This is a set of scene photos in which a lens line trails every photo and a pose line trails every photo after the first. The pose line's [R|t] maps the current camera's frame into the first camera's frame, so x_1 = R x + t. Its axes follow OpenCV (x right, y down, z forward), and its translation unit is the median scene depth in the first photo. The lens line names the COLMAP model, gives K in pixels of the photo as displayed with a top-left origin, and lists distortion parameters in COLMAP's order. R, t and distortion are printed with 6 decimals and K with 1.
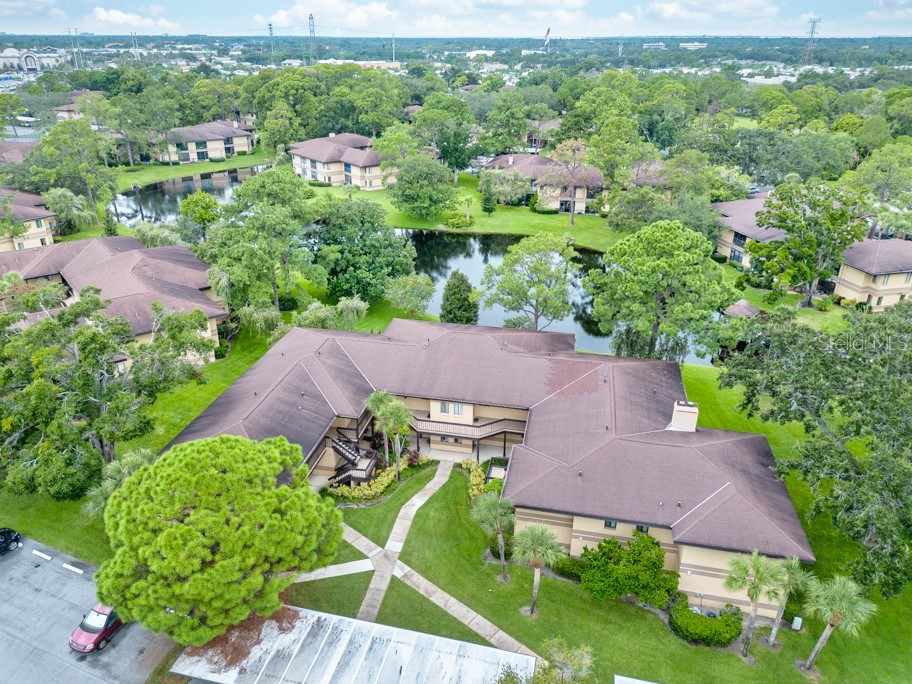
lens RADIAL K [[658.6, 0, 448.0], [0, 658.6, 345.9], [0, 0, 1]] dist [0.035479, -0.030754]
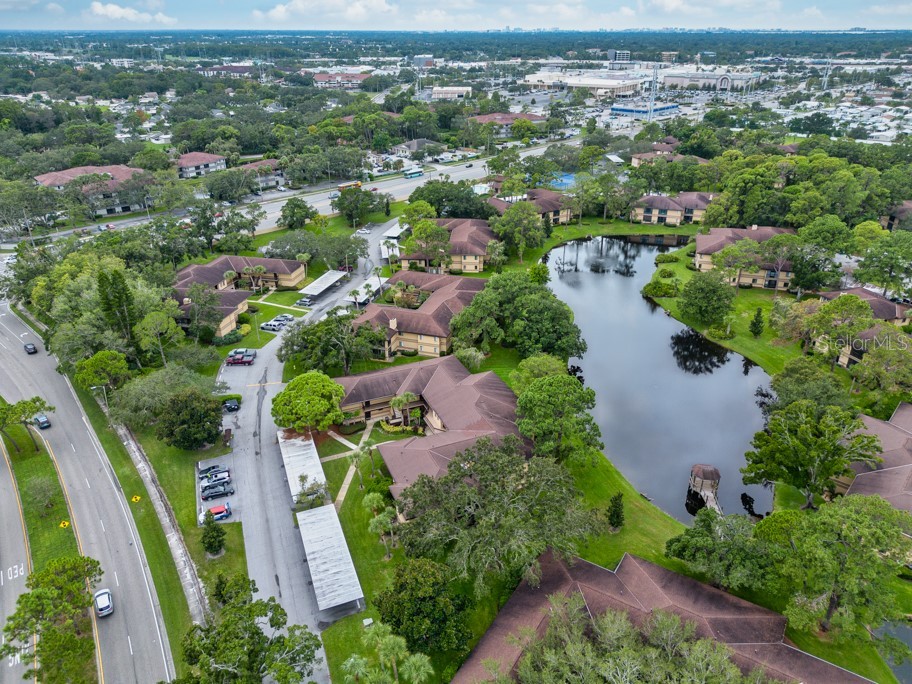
lens RADIAL K [[658.6, 0, 457.2], [0, 658.6, 339.7], [0, 0, 1]] dist [0.035479, -0.030754]
pose [[0.567085, 0.346356, -0.747297, 1.494091], [-0.338685, 0.925091, 0.171750, -0.506387], [0.750804, 0.155701, 0.641911, -0.339162]]
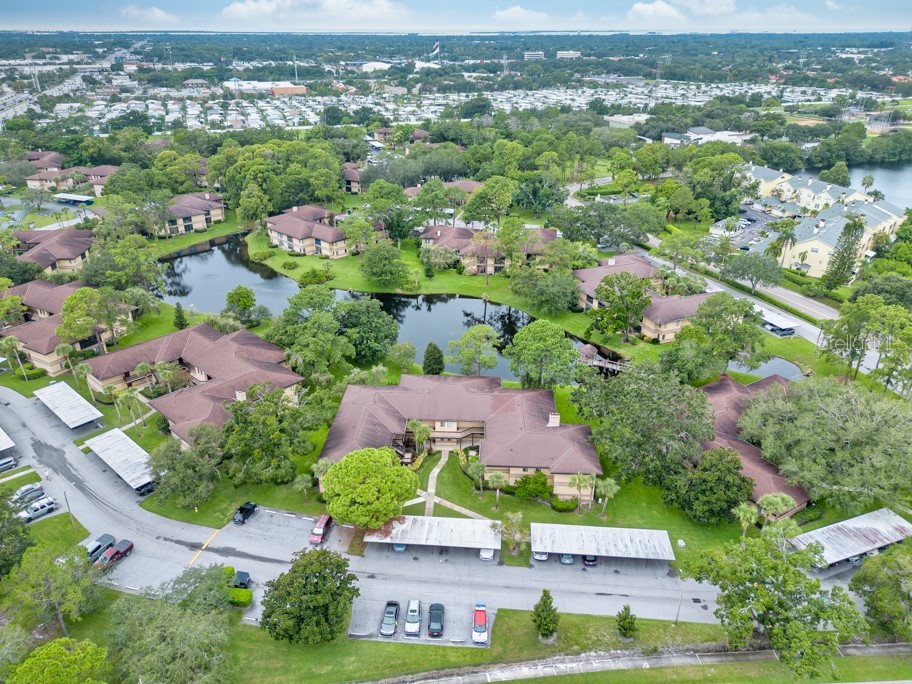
lens RADIAL K [[658.6, 0, 459.1], [0, 658.6, 338.0], [0, 0, 1]] dist [0.035479, -0.030754]
pose [[0.985220, -0.071188, 0.155801, -0.253166], [0.070110, 0.997462, 0.012408, -0.193924], [-0.156289, -0.001302, 0.987710, -1.017970]]
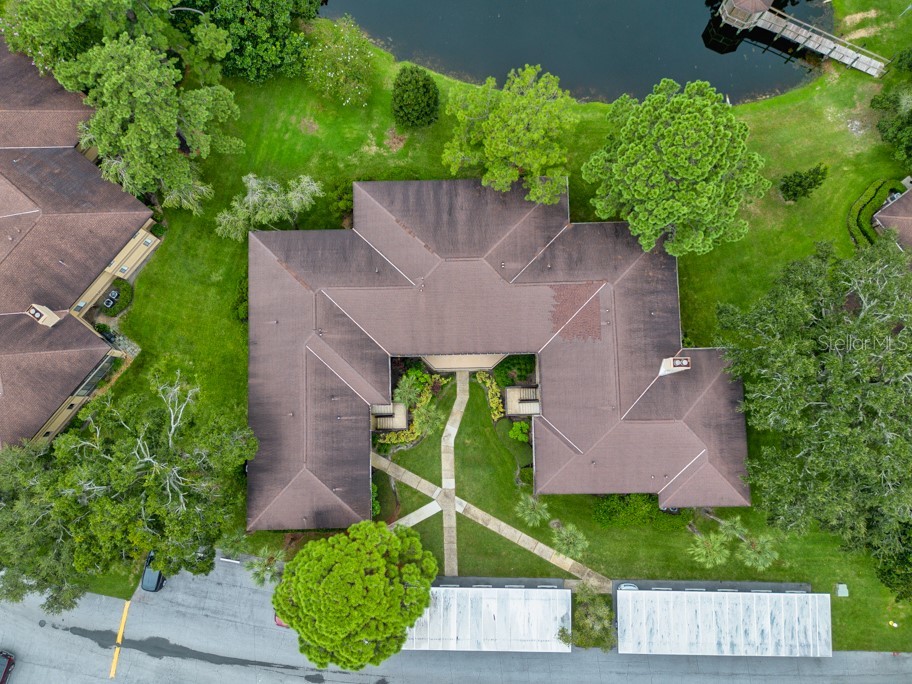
lens RADIAL K [[658.6, 0, 441.2], [0, 658.6, 339.7], [0, 0, 1]] dist [0.035479, -0.030754]
pose [[0.972974, -0.230506, 0.013752, -0.040183], [0.106185, 0.499504, 0.859780, -0.842580], [-0.205054, -0.835083, 0.510480, 0.479575]]
